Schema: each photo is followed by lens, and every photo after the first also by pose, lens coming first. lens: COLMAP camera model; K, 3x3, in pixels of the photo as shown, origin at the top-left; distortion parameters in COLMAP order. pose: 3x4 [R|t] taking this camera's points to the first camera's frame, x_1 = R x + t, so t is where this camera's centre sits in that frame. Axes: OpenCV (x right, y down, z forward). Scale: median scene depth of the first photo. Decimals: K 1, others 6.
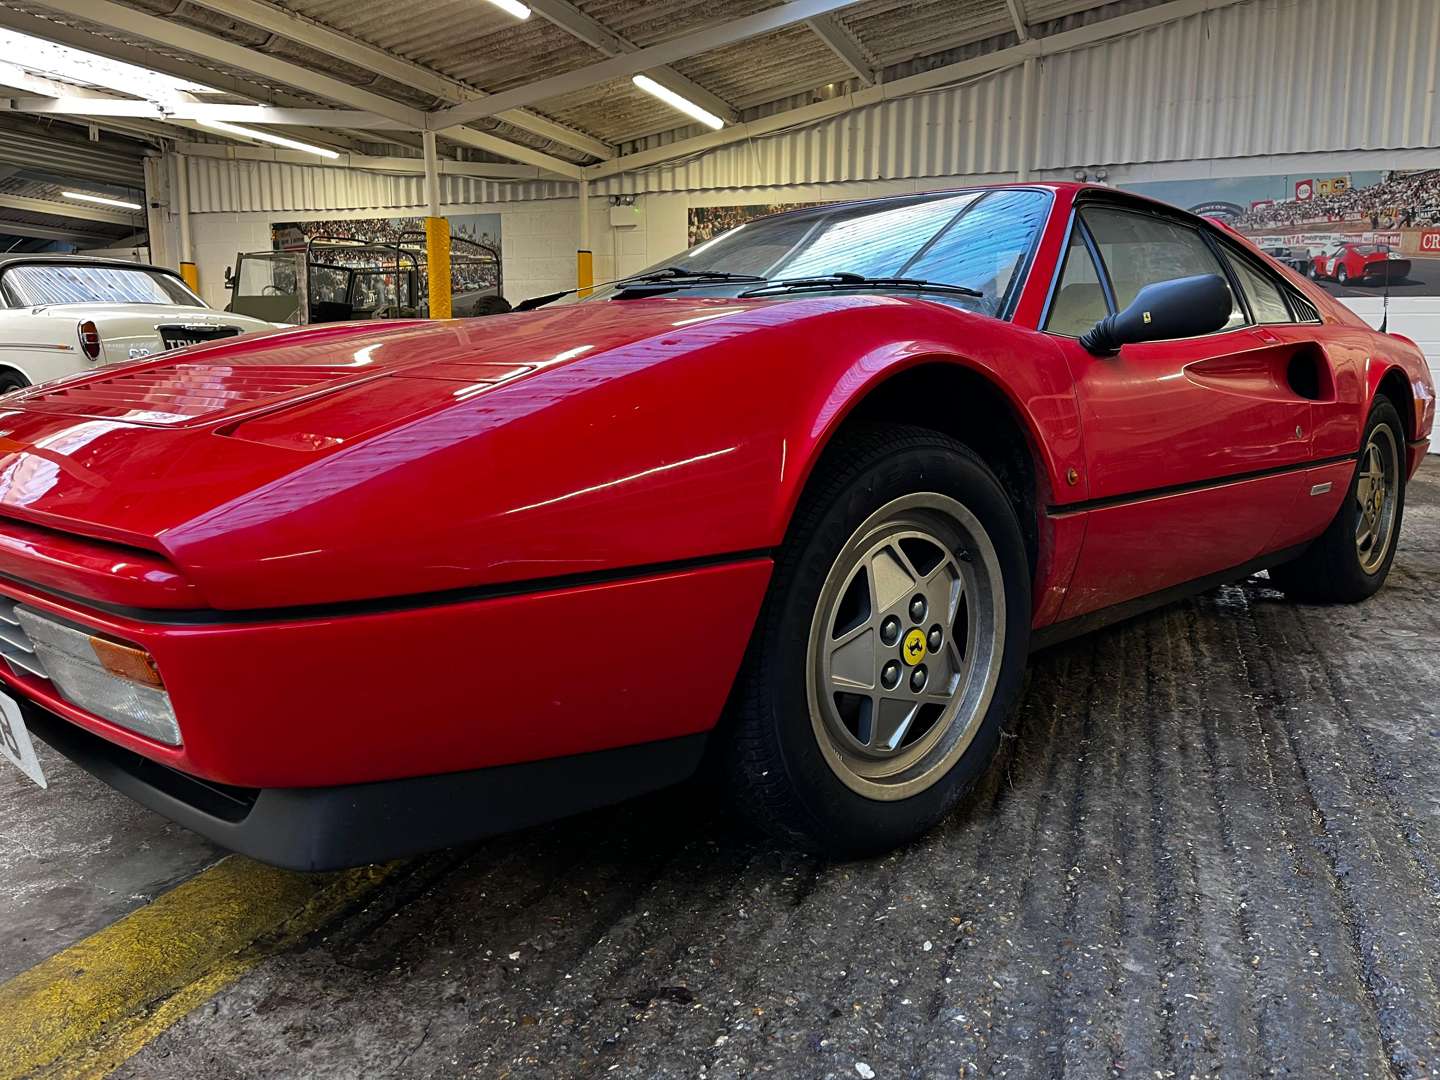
lens RADIAL K [[1093.8, 0, 720.0], [0, 1093.8, 540.0], [0, 0, 1]] dist [0.088856, -0.106418]
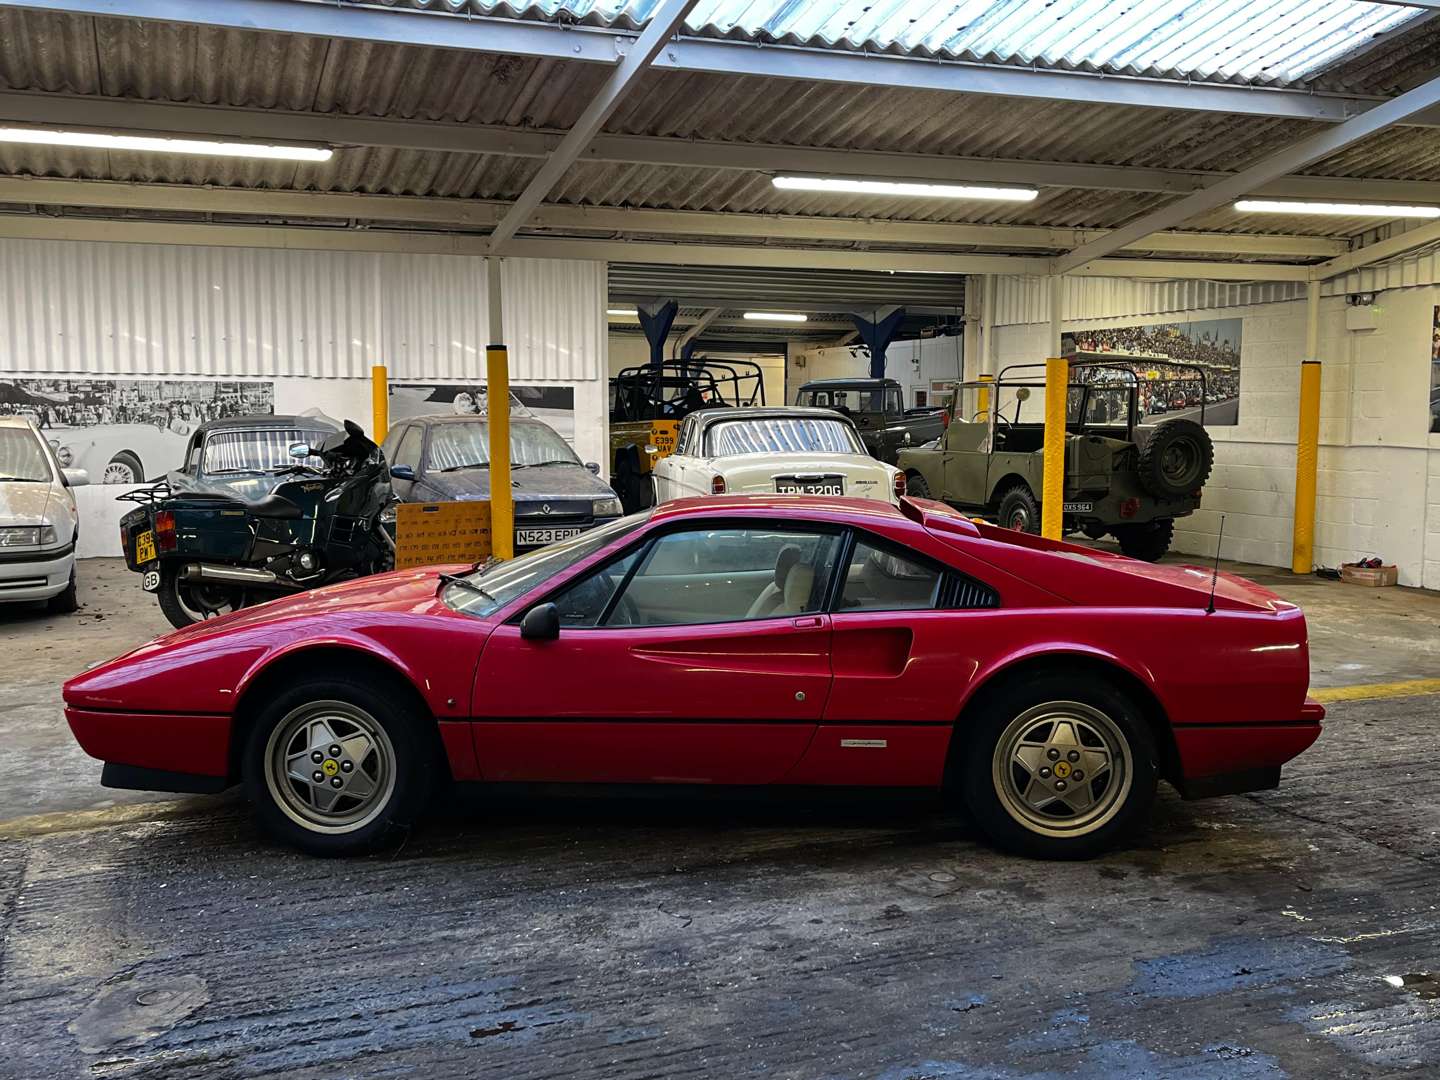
lens RADIAL K [[1430.6, 0, 714.6], [0, 1430.6, 552.6], [0, 0, 1]] dist [0.036011, -0.006912]
pose [[0.668621, 0.069581, -0.740341, 2.086061], [-0.112096, 0.993666, -0.007847, -0.297858], [0.735105, 0.088236, 0.672186, -0.330299]]
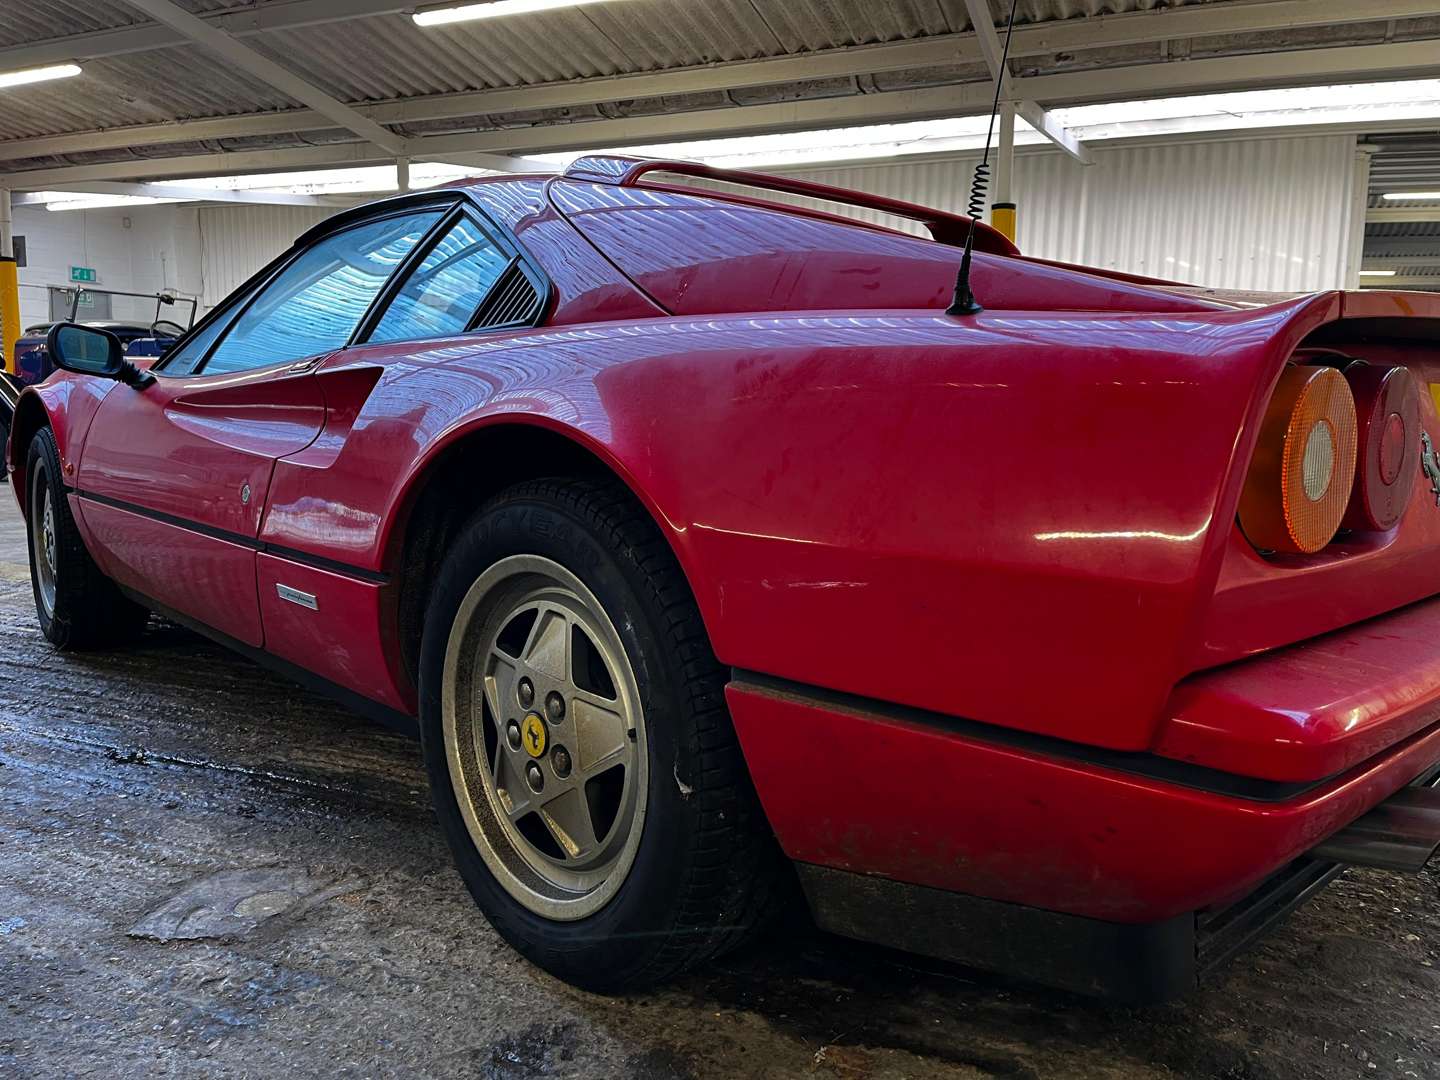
lens RADIAL K [[1092.0, 0, 720.5], [0, 1092.0, 545.6], [0, 0, 1]] dist [0.093706, -0.128281]
pose [[-0.038248, 0.135946, -0.989978, 1.477536], [-0.172340, 0.974960, 0.140542, -0.262966], [0.984295, 0.175988, -0.013861, 1.590575]]
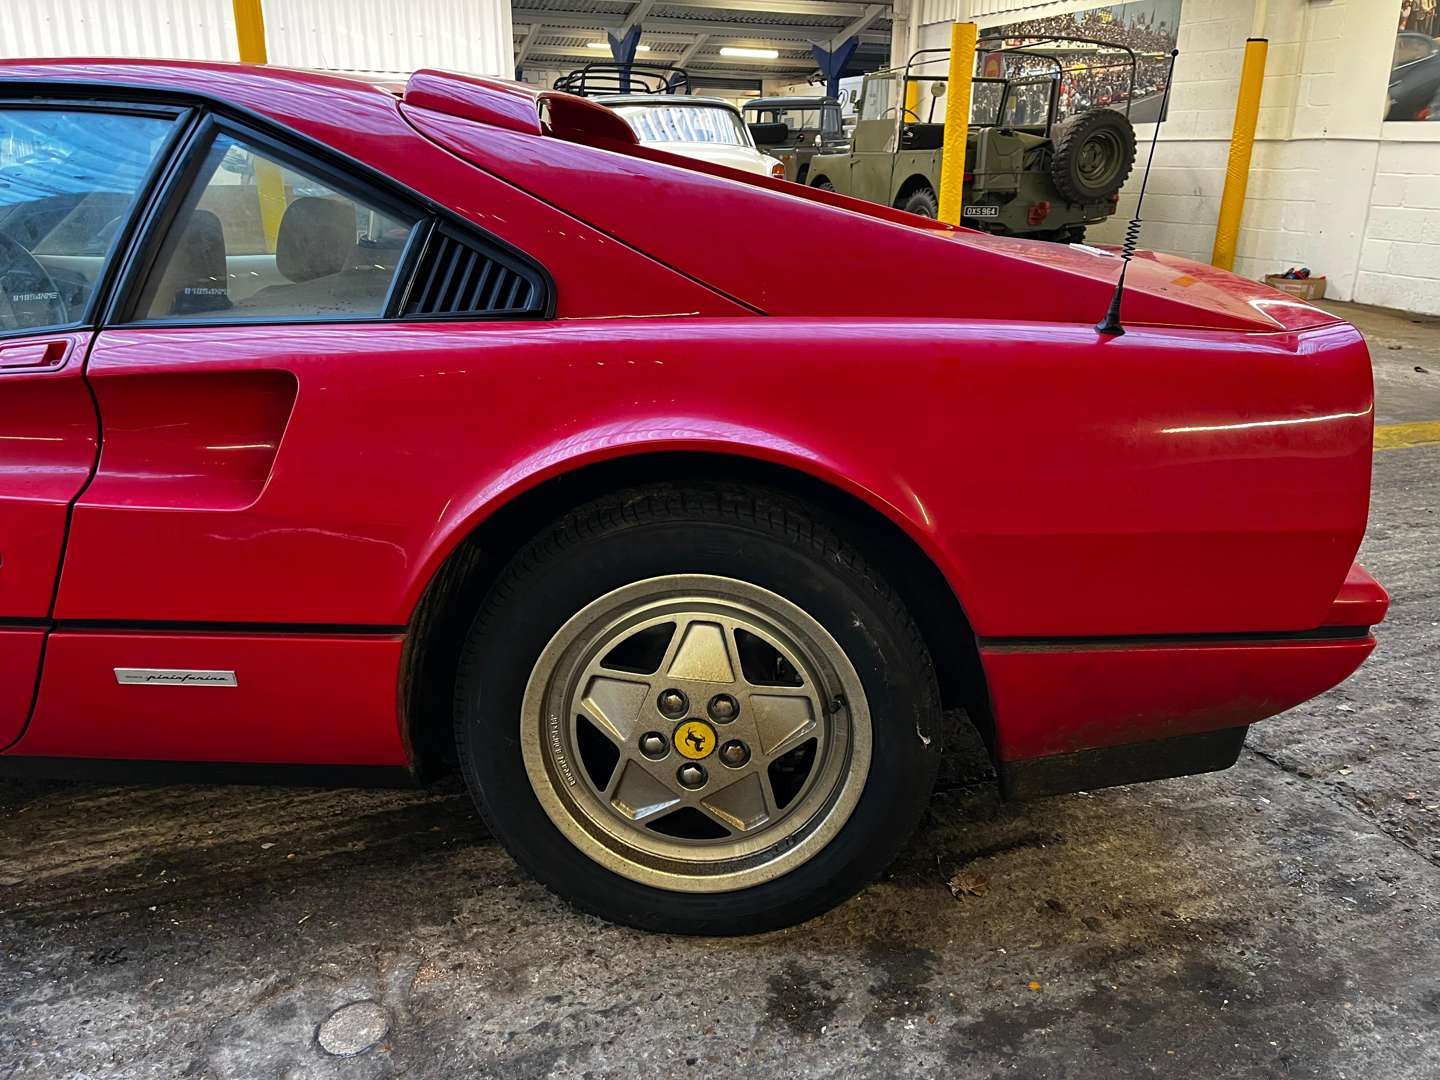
lens RADIAL K [[1093.8, 0, 720.0], [0, 1093.8, 540.0], [0, 0, 1]] dist [0.088856, -0.106418]
pose [[0.663169, 0.246380, -0.706756, 1.315559], [-0.121068, 0.967144, 0.223552, -0.310241], [0.738613, -0.062688, 0.671208, 1.088200]]
